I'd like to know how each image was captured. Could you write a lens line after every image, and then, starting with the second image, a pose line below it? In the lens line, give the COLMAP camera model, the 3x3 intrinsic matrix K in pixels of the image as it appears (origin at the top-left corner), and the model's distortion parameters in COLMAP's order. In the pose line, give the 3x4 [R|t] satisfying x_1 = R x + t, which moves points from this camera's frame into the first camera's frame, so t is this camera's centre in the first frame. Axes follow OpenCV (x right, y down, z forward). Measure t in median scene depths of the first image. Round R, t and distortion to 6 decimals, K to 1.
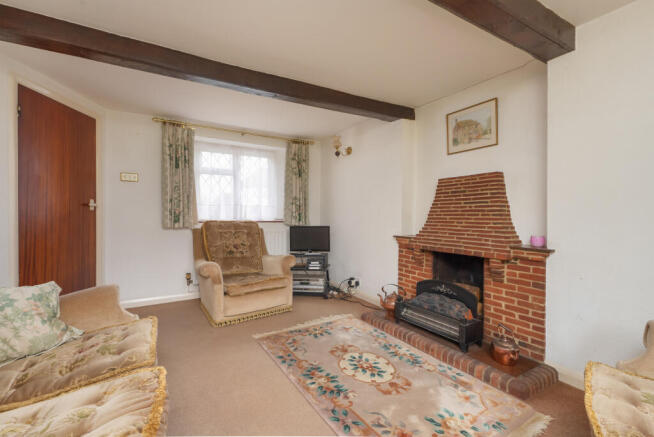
lens RADIAL K [[296.0, 0, 327.0], [0, 296.0, 218.5], [0, 0, 1]] dist [-0.001003, -0.000067]
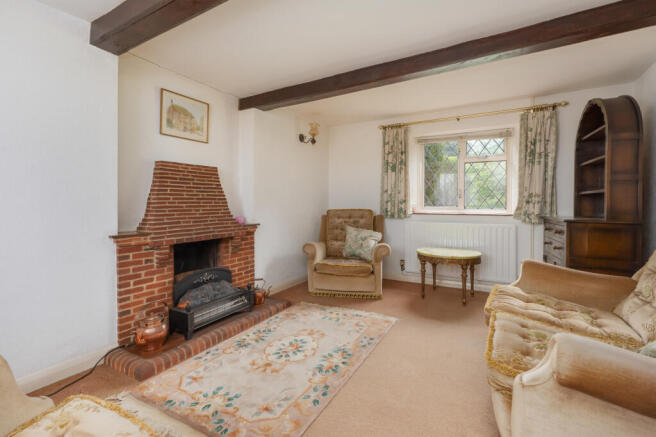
lens RADIAL K [[299.5, 0, 328.5], [0, 299.5, 205.4], [0, 0, 1]] dist [-0.000944, -0.000081]
pose [[-0.500203, -0.002491, 0.865905, -0.700142], [0.016918, 0.999777, 0.012649, -0.008391], [-0.865743, 0.020977, -0.500049, 1.172993]]
